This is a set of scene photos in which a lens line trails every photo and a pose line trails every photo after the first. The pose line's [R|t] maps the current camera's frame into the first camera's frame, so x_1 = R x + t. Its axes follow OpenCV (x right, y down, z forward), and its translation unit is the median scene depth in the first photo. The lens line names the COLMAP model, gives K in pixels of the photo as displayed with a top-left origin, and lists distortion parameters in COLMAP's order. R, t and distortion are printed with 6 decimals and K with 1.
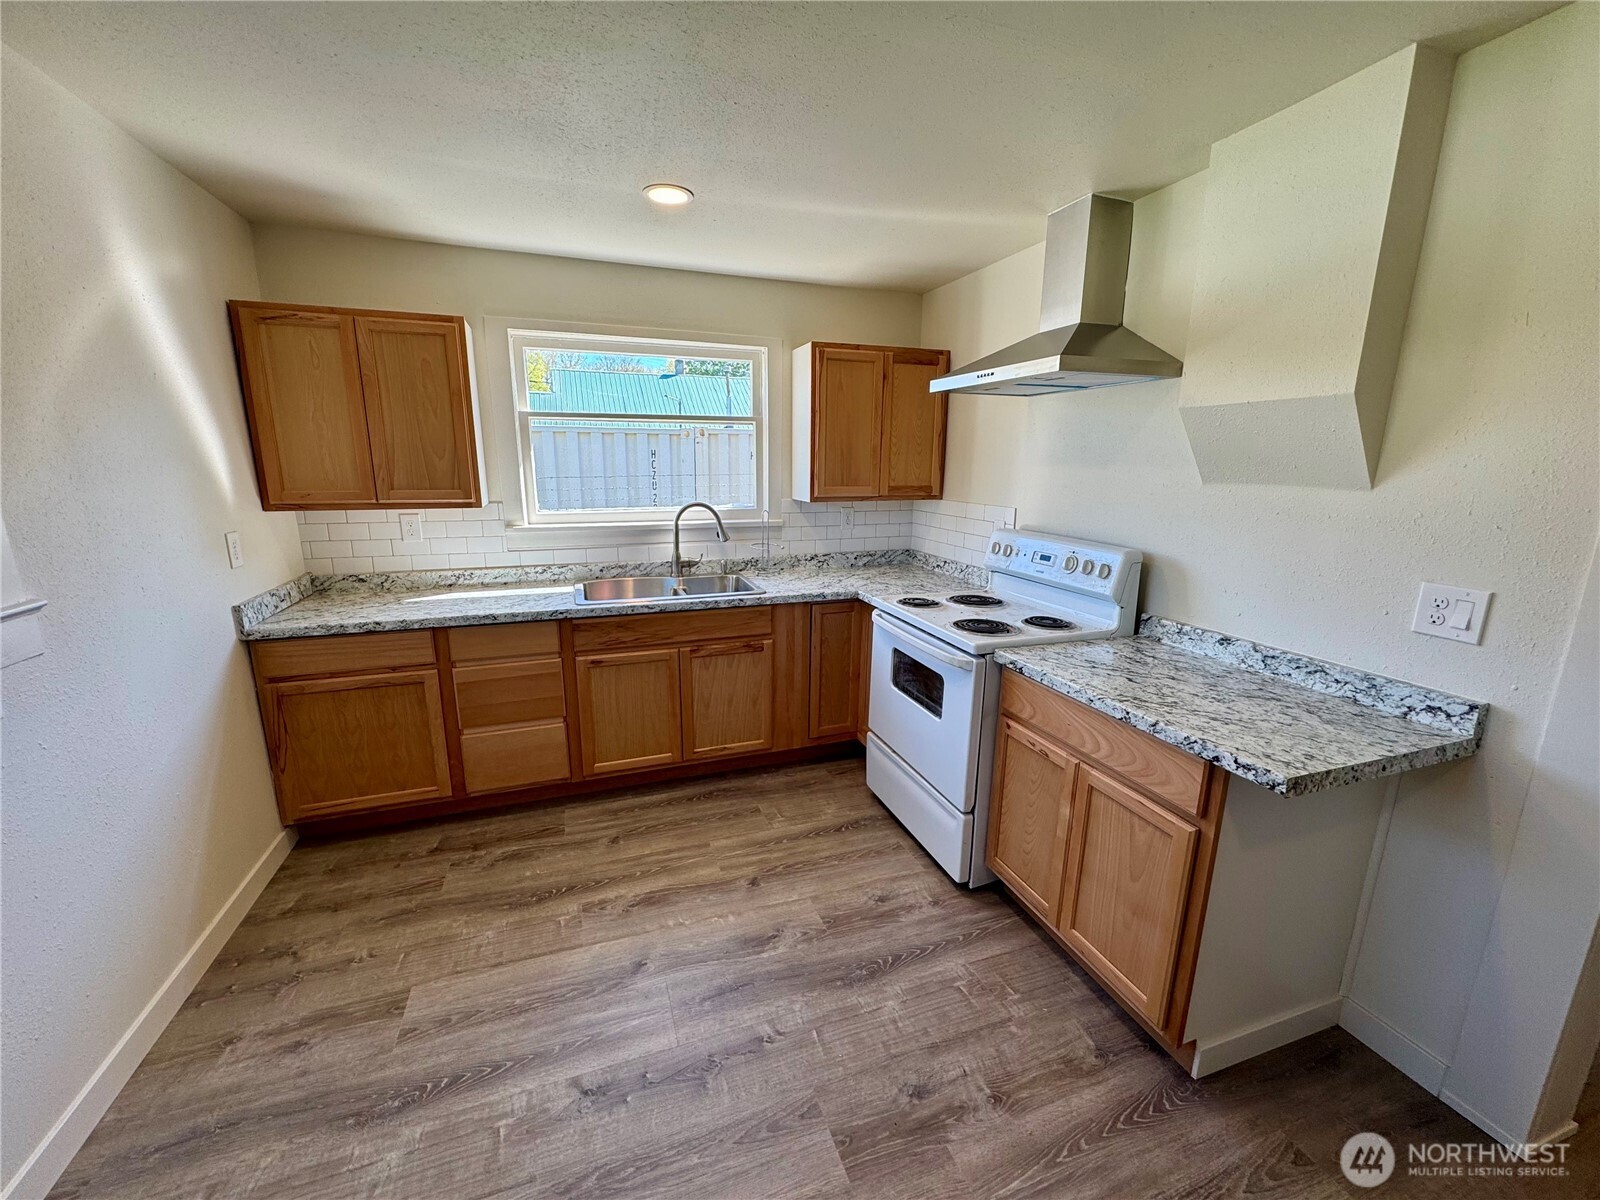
lens RADIAL K [[634.7, 0, 800.0], [0, 634.7, 600.0], [0, 0, 1]] dist [-0.001709, 0.000112]
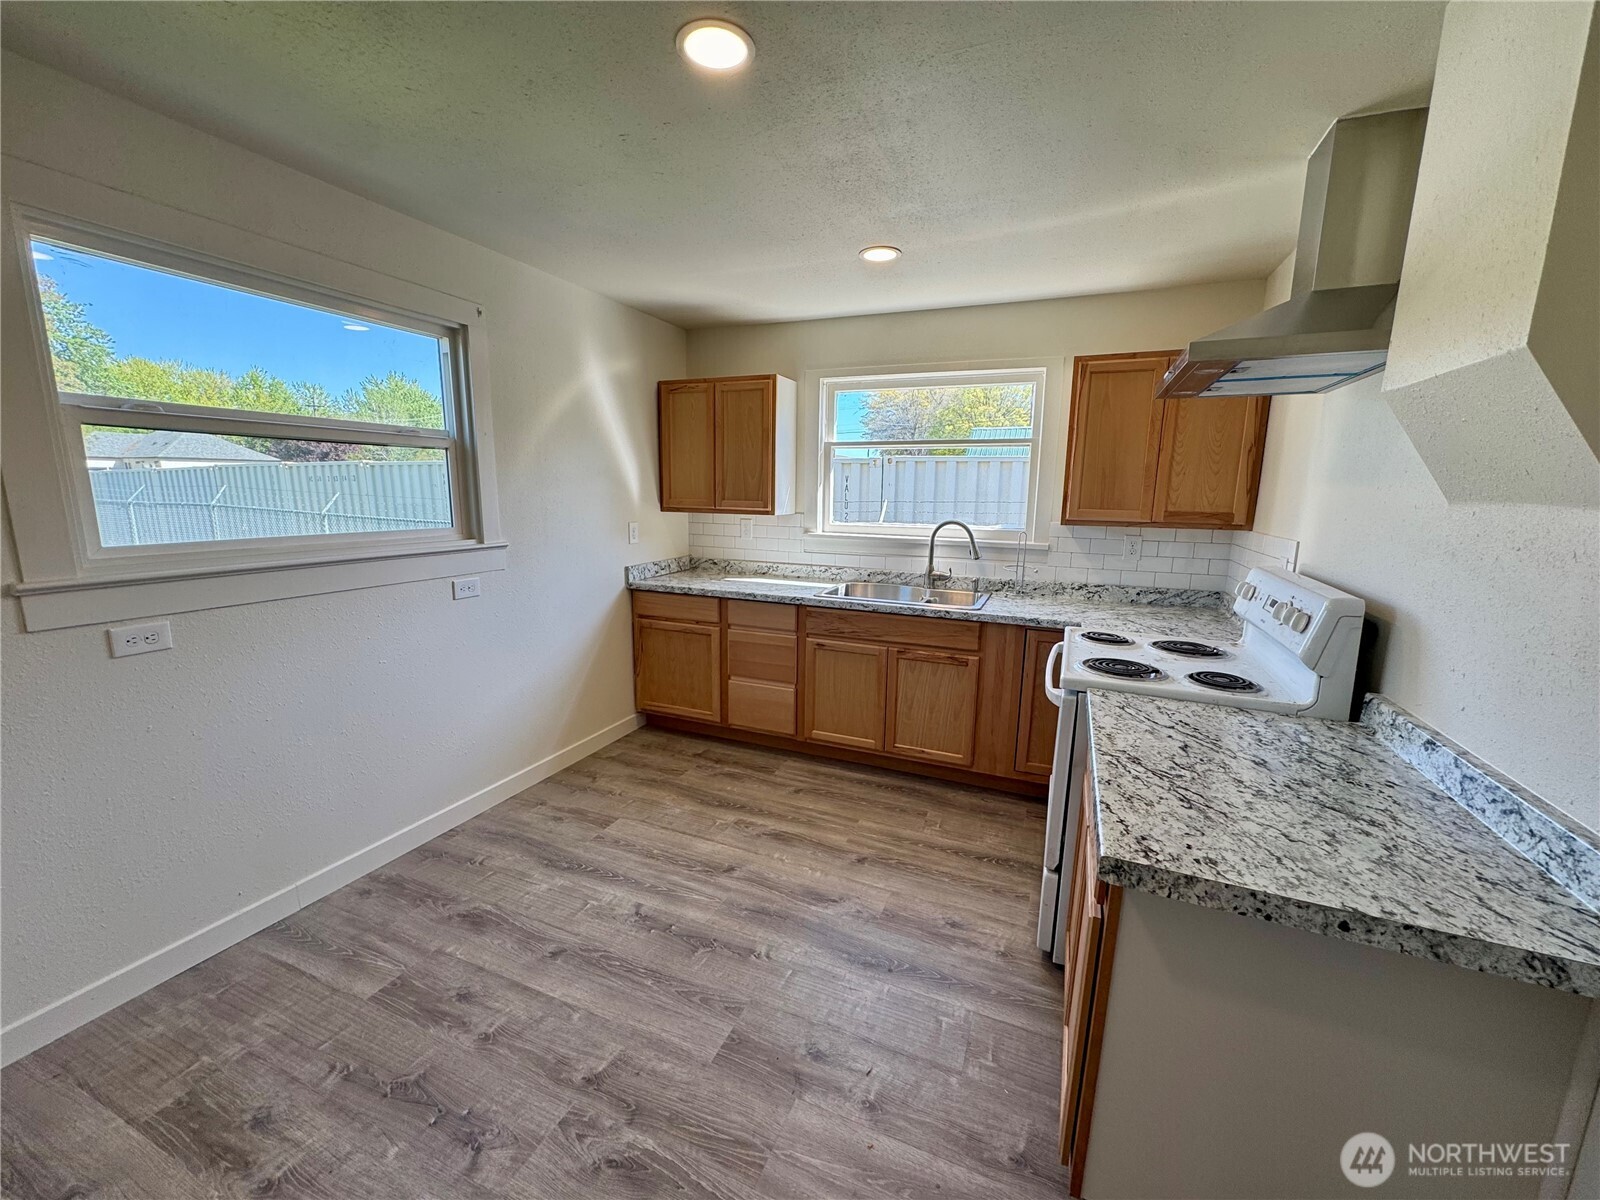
lens RADIAL K [[634.7, 0, 800.0], [0, 634.7, 600.0], [0, 0, 1]] dist [-0.001709, 0.000112]
pose [[0.738372, 0.121638, -0.663333, 0.468322], [-0.155429, 0.987814, 0.008129, 0.010603], [0.656239, 0.097099, 0.748280, 0.066832]]
